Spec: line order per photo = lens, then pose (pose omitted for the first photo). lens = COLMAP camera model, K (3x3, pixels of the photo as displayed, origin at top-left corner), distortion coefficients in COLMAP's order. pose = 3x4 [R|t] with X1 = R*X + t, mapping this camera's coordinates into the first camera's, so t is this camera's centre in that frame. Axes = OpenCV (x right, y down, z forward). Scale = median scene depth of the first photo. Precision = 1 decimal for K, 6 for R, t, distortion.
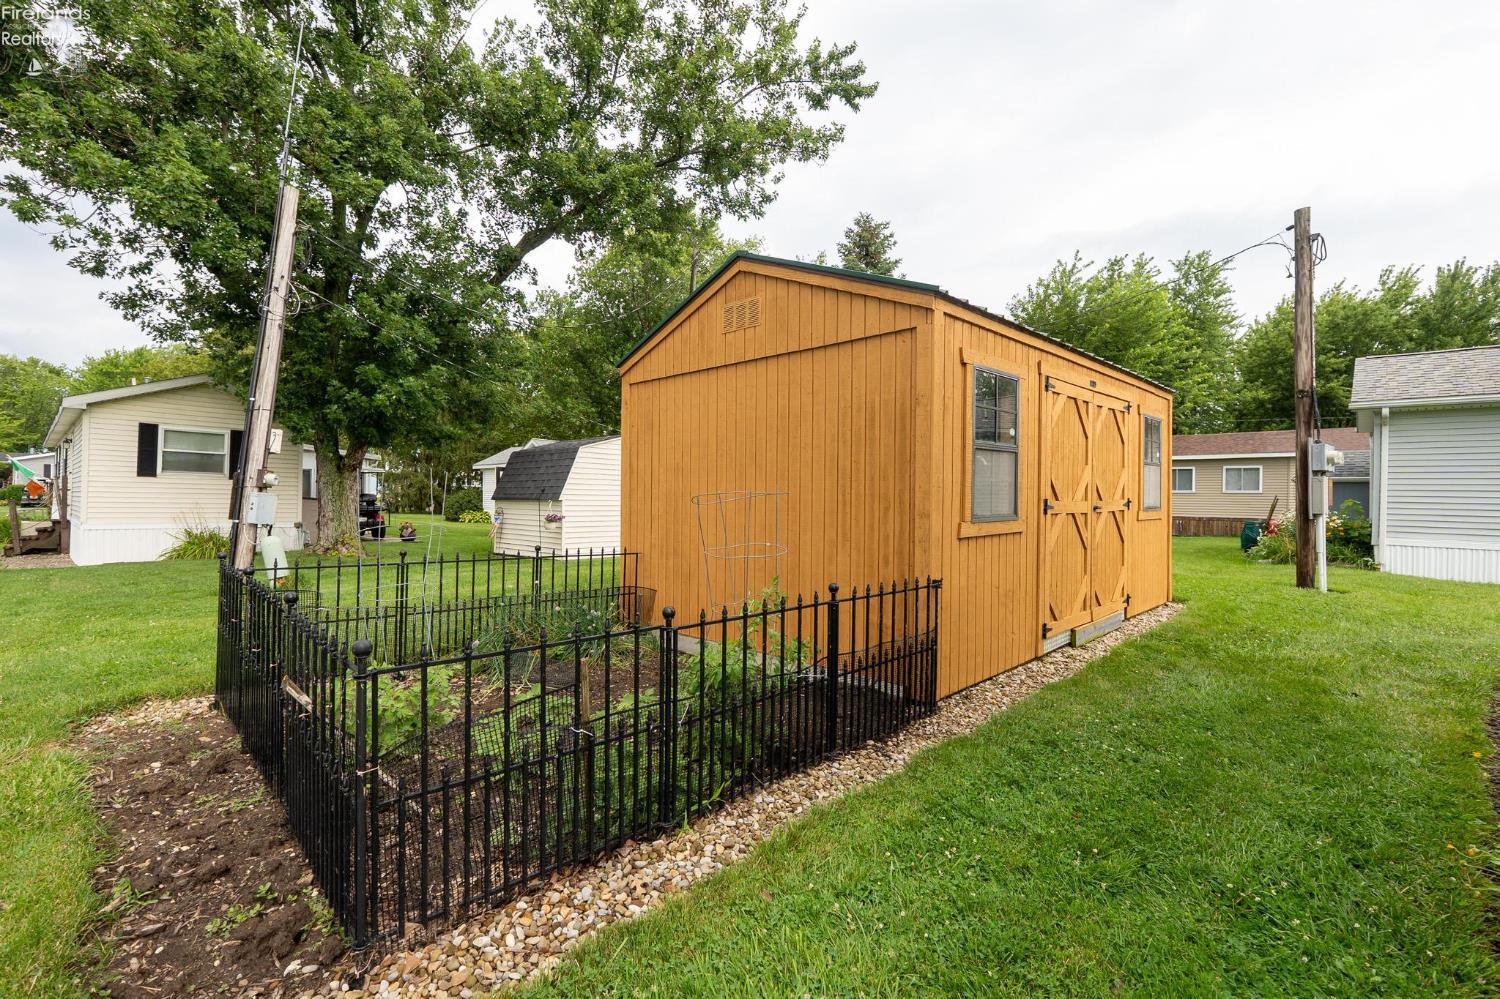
lens RADIAL K [[659.3, 0, 751.3], [0, 659.3, 491.5], [0, 0, 1]] dist [0.004273, -0.001512]
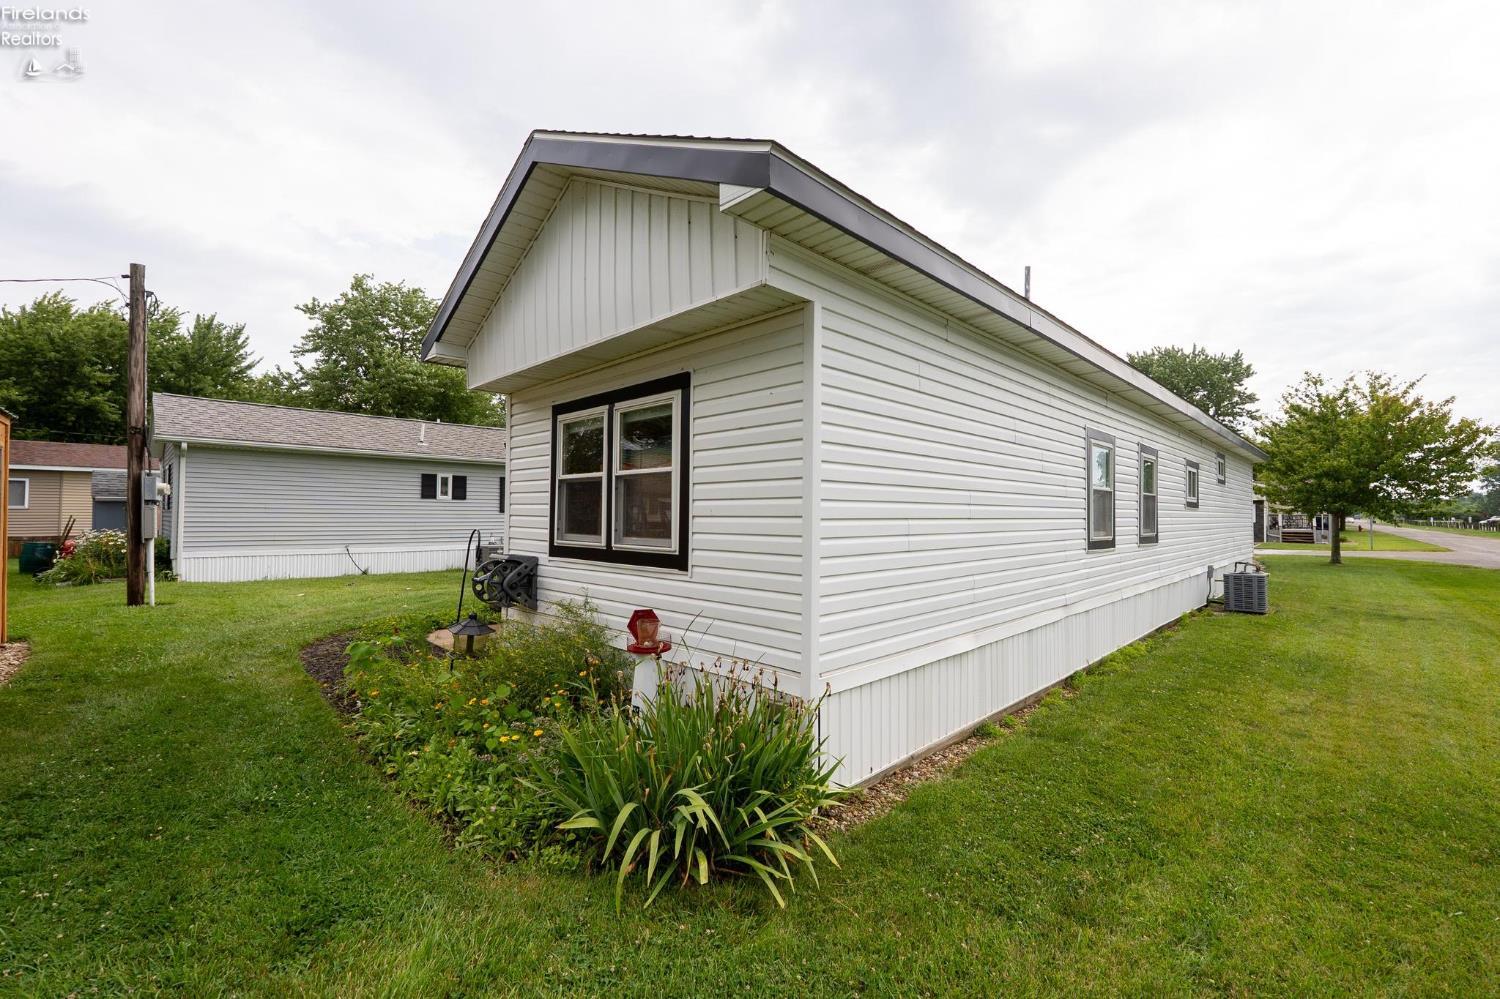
lens RADIAL K [[659.3, 0, 751.6], [0, 659.3, 500.4], [0, 0, 1]] dist [0.004273, -0.001512]
pose [[0.031774, 0.002485, 0.999492, -0.241187], [-0.011527, 0.999931, -0.002119, -0.039741], [-0.999429, -0.011454, 0.031801, -0.070396]]
